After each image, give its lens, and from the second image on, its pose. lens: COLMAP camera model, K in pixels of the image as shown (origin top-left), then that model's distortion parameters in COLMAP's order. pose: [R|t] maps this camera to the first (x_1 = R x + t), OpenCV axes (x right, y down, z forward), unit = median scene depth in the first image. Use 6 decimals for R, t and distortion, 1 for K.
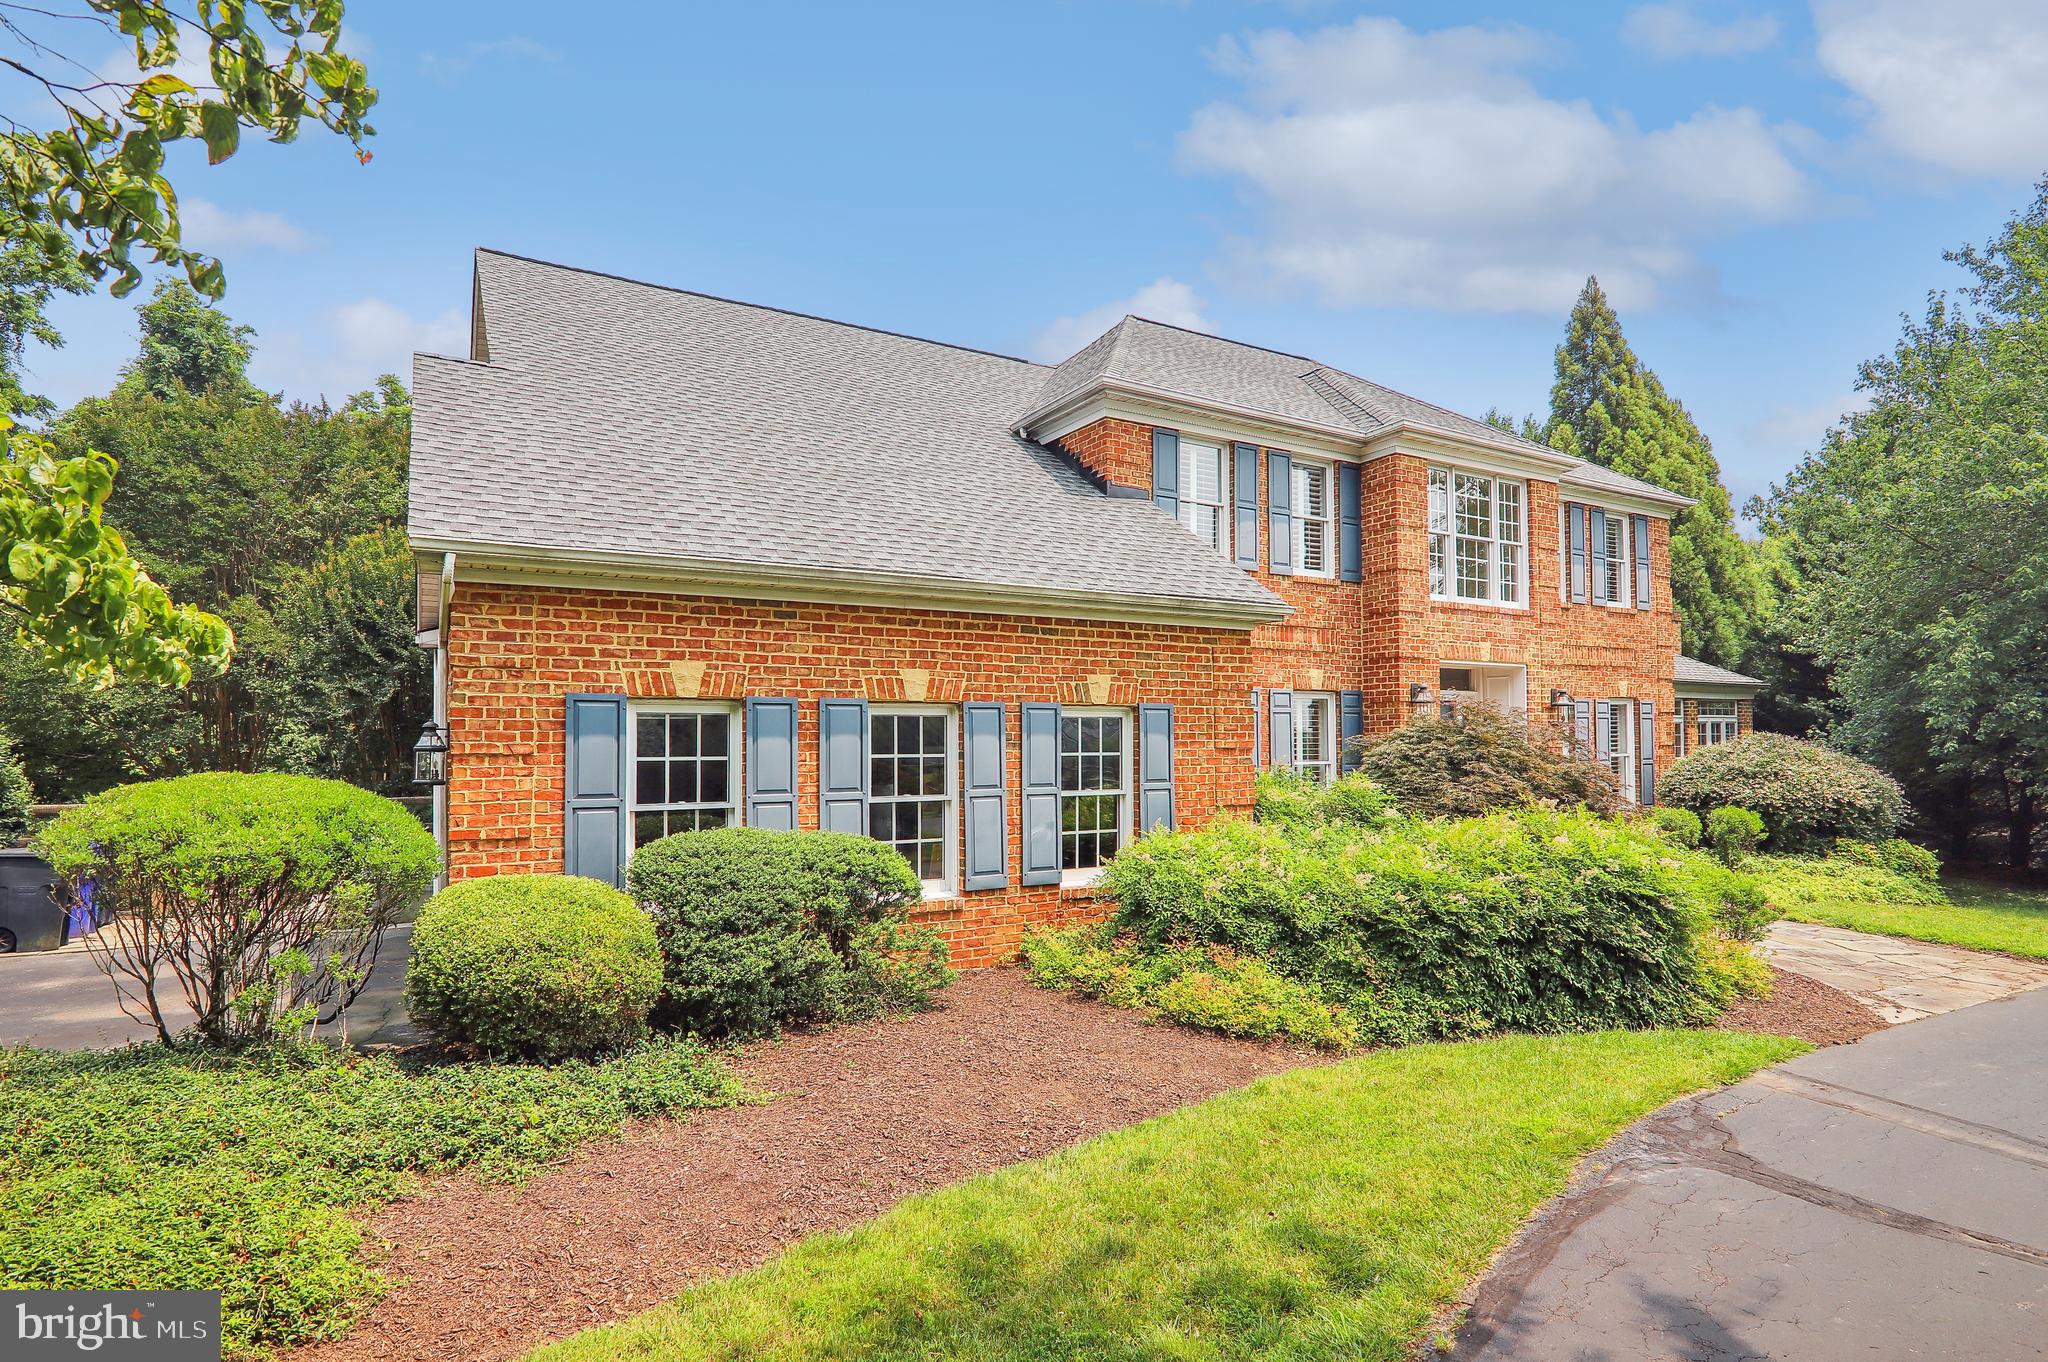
lens RADIAL K [[1035.9, 0, 1006.0], [0, 1035.9, 720.5], [0, 0, 1]] dist [-0.018304, -0.000310]
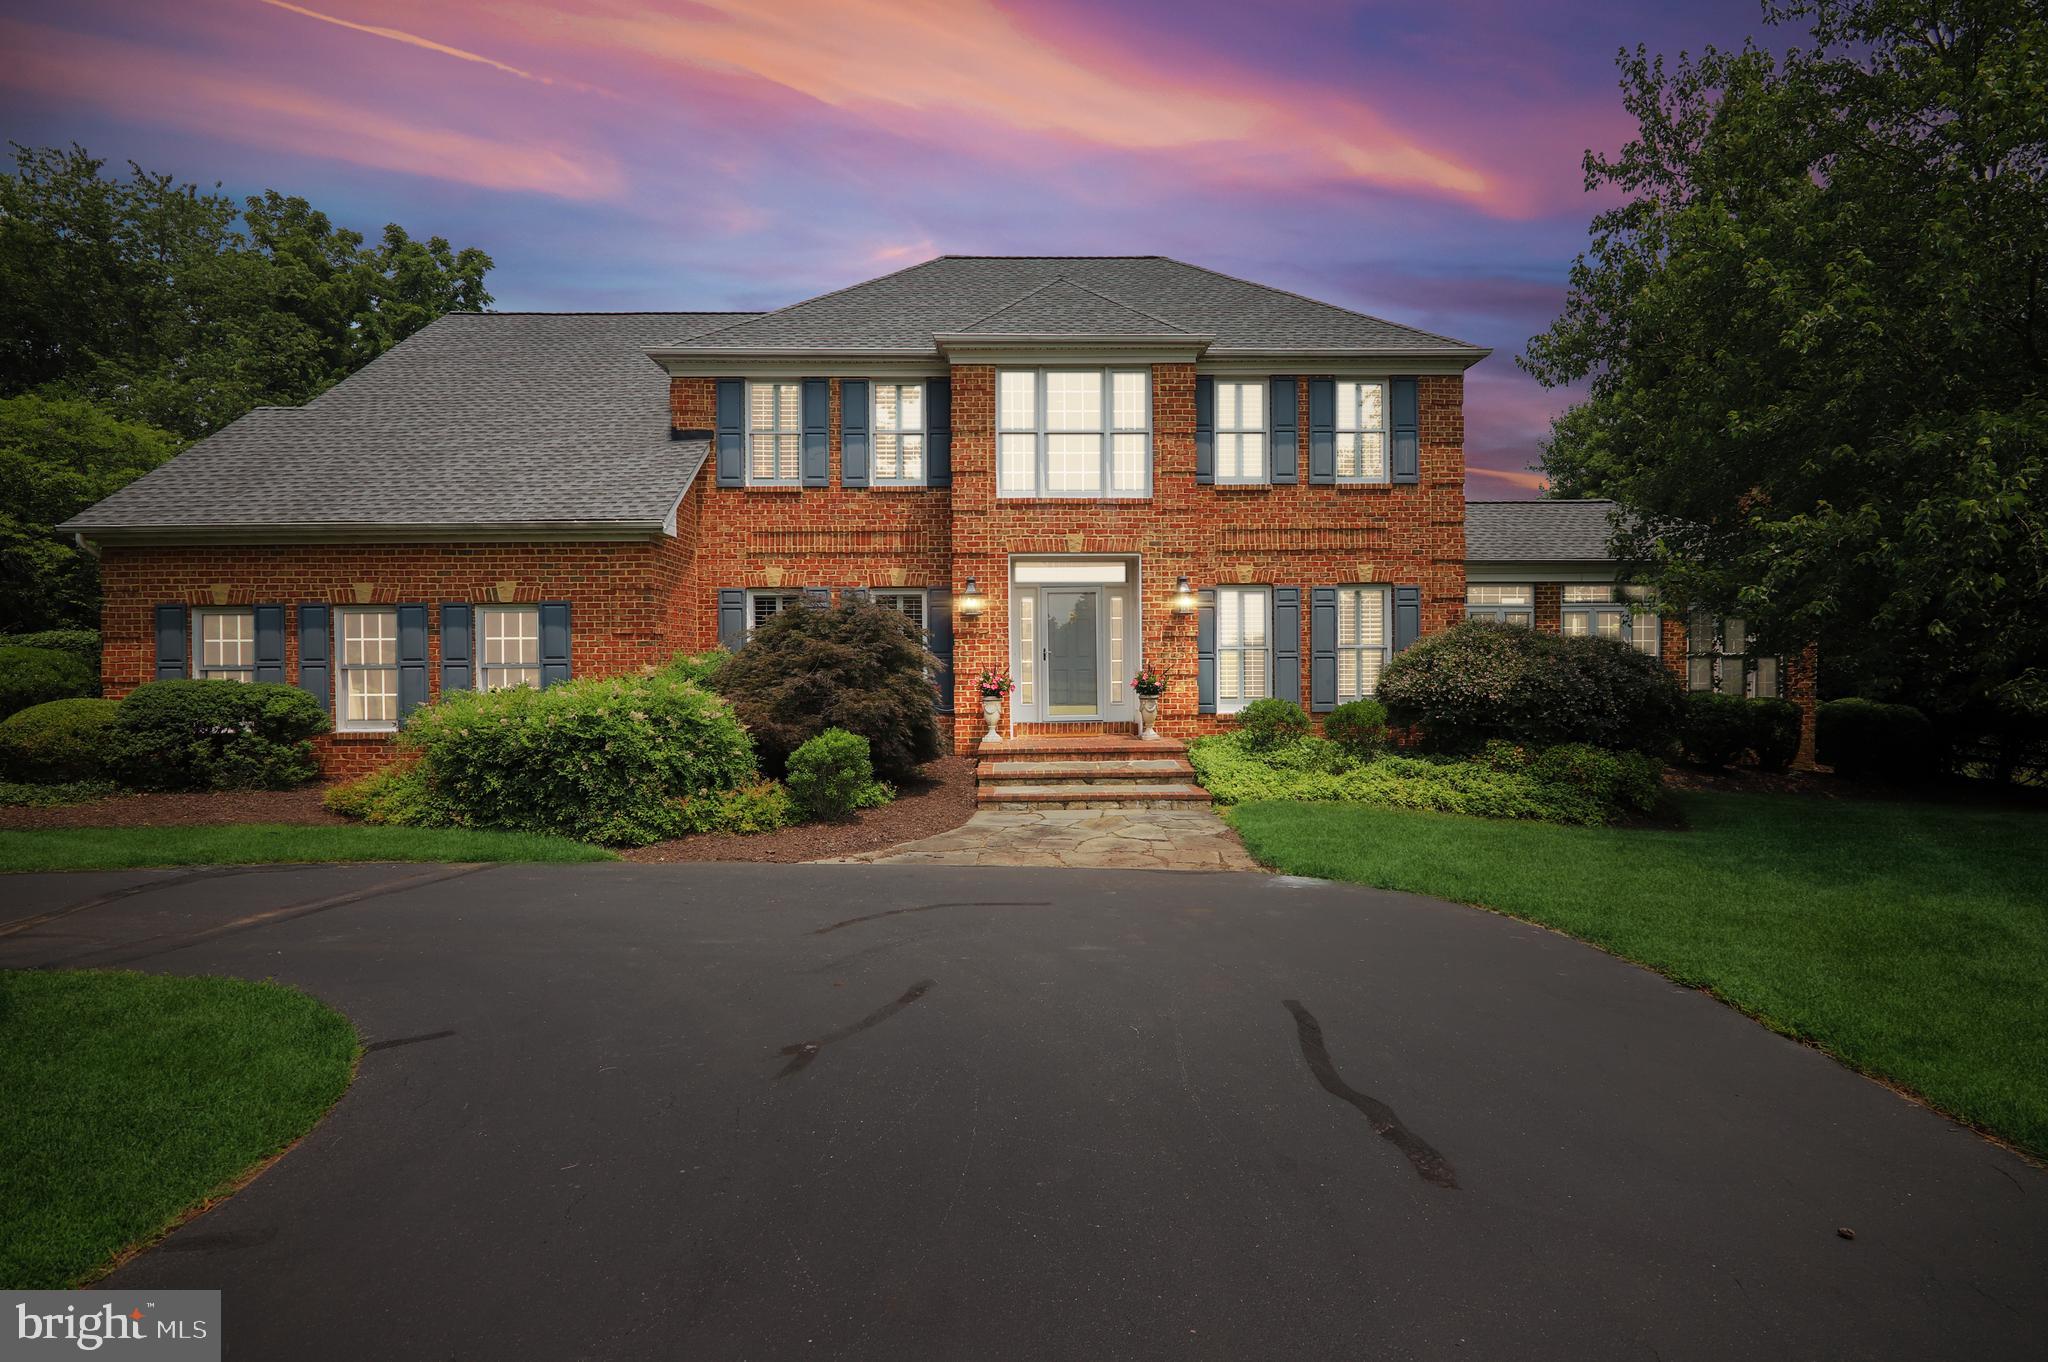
lens RADIAL K [[1035.9, 0, 1008.8], [0, 1035.9, 674.0], [0, 0, 1]] dist [-0.018304, -0.000310]
pose [[0.881131, 0.000935, -0.472871, 1.388211], [0.012834, 0.999582, 0.025891, 0.055004], [0.472698, -0.028882, 0.880751, 0.095372]]
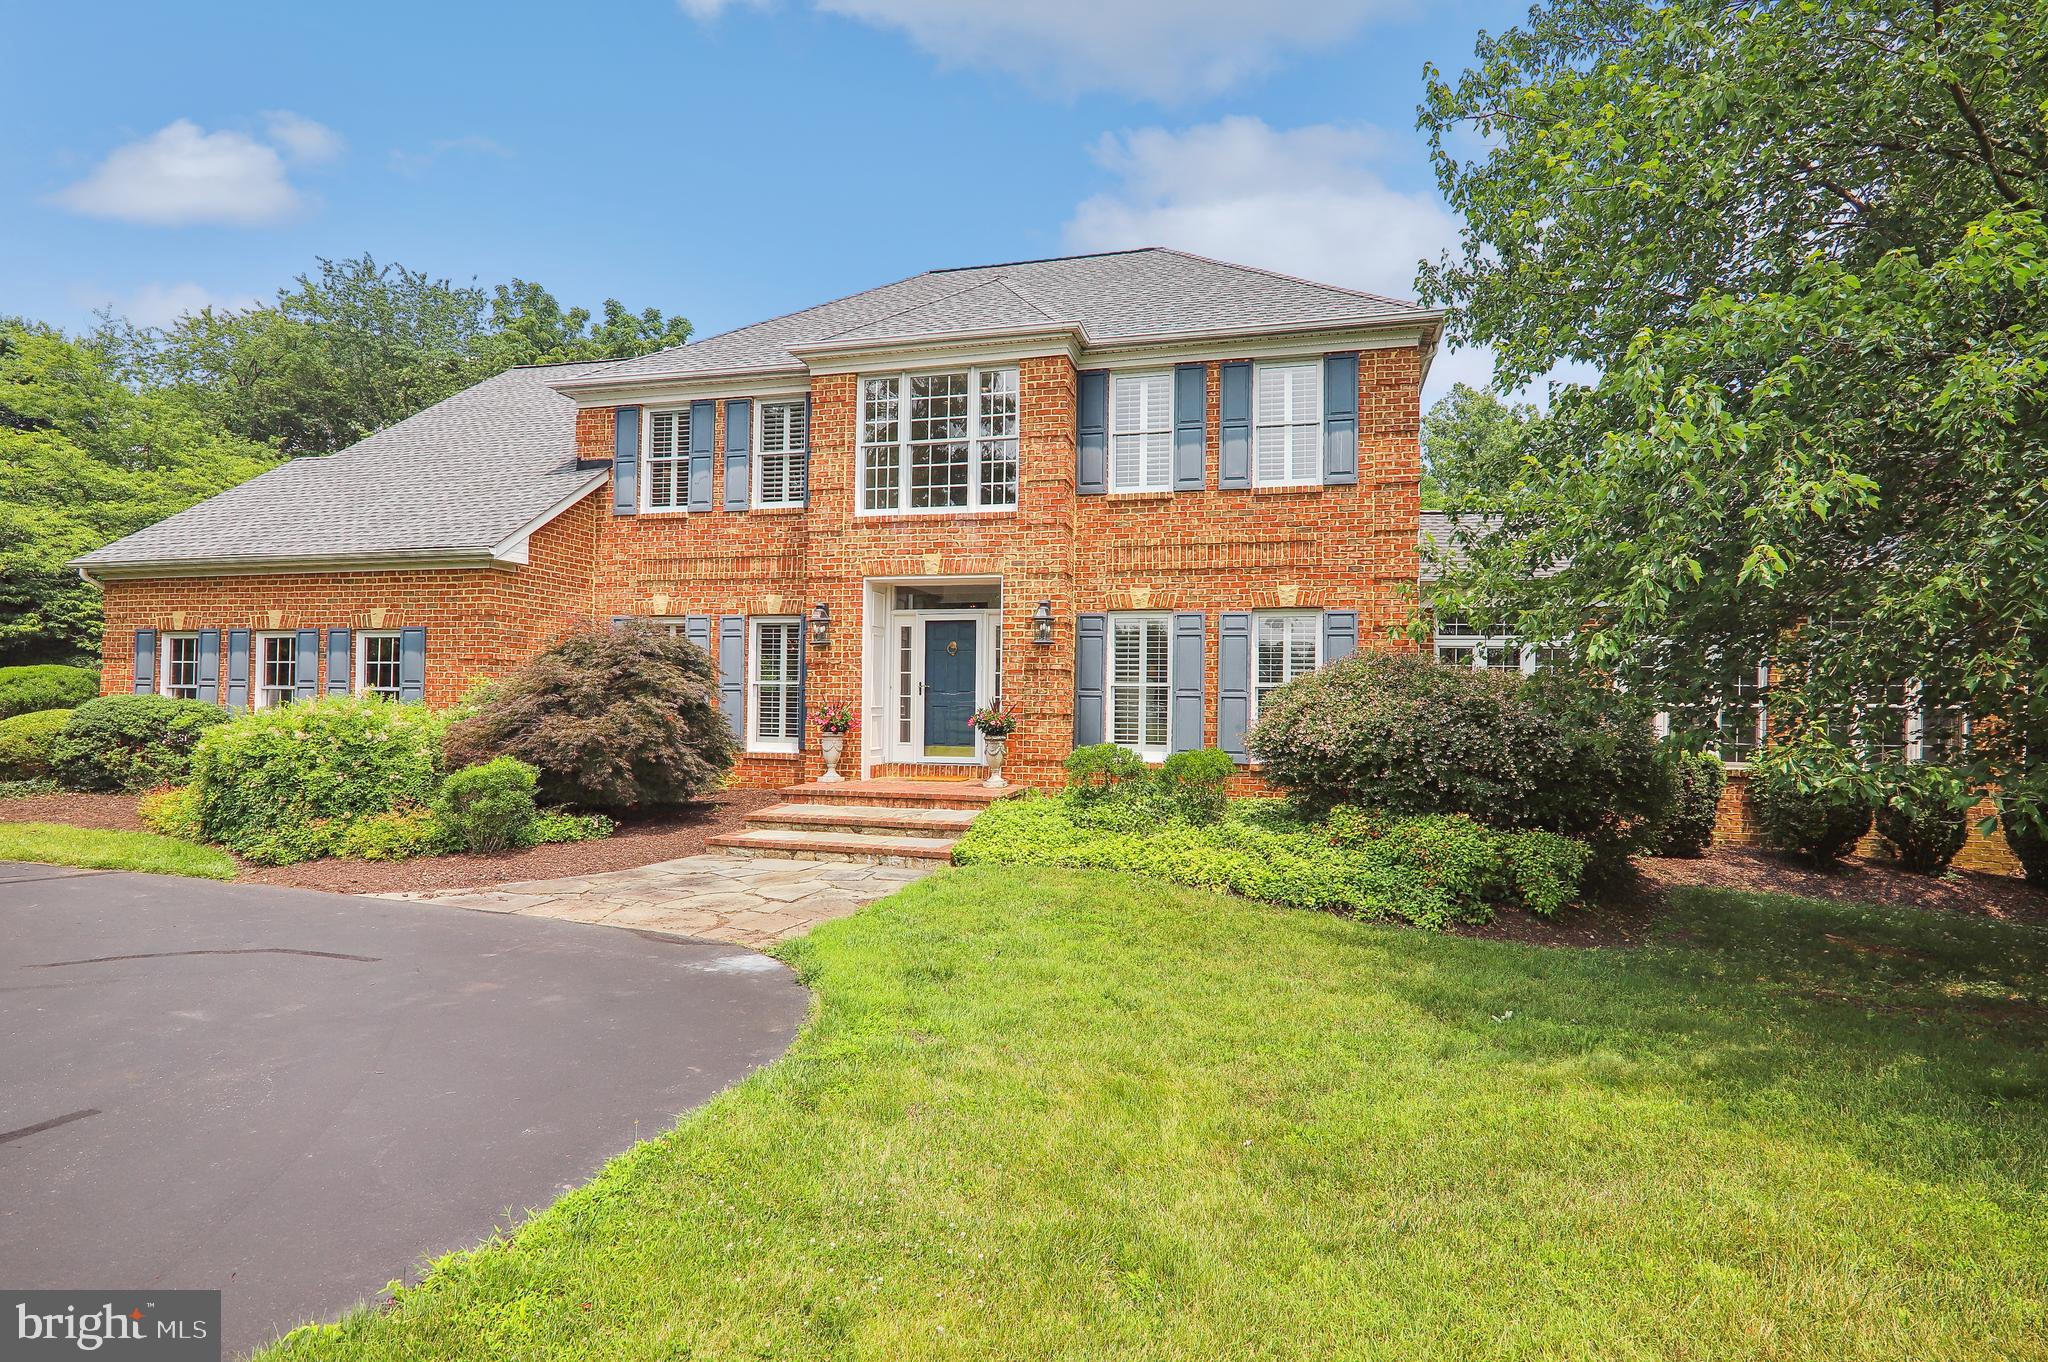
lens RADIAL K [[1035.9, 0, 1005.7], [0, 1035.9, 694.1], [0, 0, 1]] dist [-0.018304, -0.000310]
pose [[0.710433, 0.005440, -0.703744, 1.804904], [-0.005174, 0.999983, 0.002506, 0.071643], [0.703746, 0.001861, 0.710449, 0.610011]]
